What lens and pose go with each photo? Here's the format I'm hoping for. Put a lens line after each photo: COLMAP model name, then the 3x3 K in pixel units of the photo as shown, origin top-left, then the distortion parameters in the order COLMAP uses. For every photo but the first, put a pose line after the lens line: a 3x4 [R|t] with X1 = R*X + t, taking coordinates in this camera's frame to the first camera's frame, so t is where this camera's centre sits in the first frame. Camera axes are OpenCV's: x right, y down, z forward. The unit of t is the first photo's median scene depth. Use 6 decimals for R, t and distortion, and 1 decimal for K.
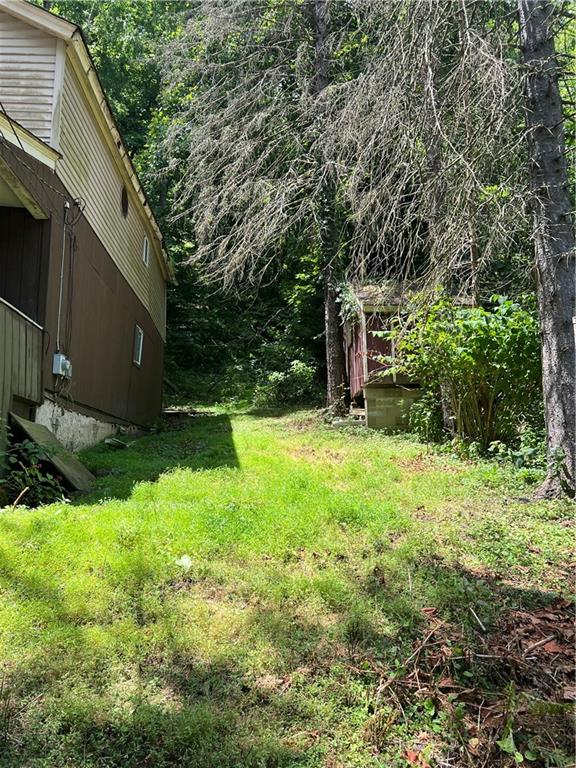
lens RADIAL K [[589.4, 0, 288.0], [0, 589.4, 384.0], [0, 0, 1]] dist [0.032782, -0.009334]
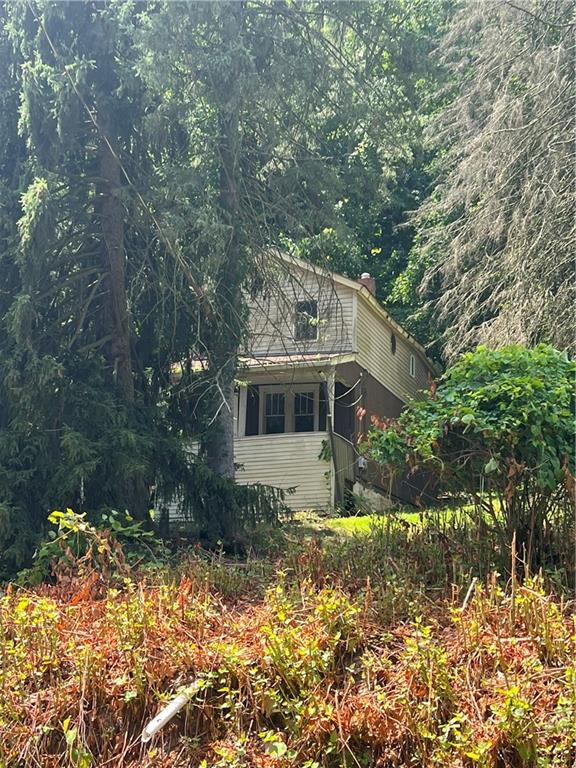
lens RADIAL K [[1073.8, 0, 288.0], [0, 1073.8, 384.0], [0, 0, 1]] dist [0.027545, 0.046359]
pose [[0.922481, -0.072800, -0.379117, 0.636122], [0.041931, 0.995143, -0.089065, 0.011828], [0.383759, 0.066264, 0.921053, -2.017852]]
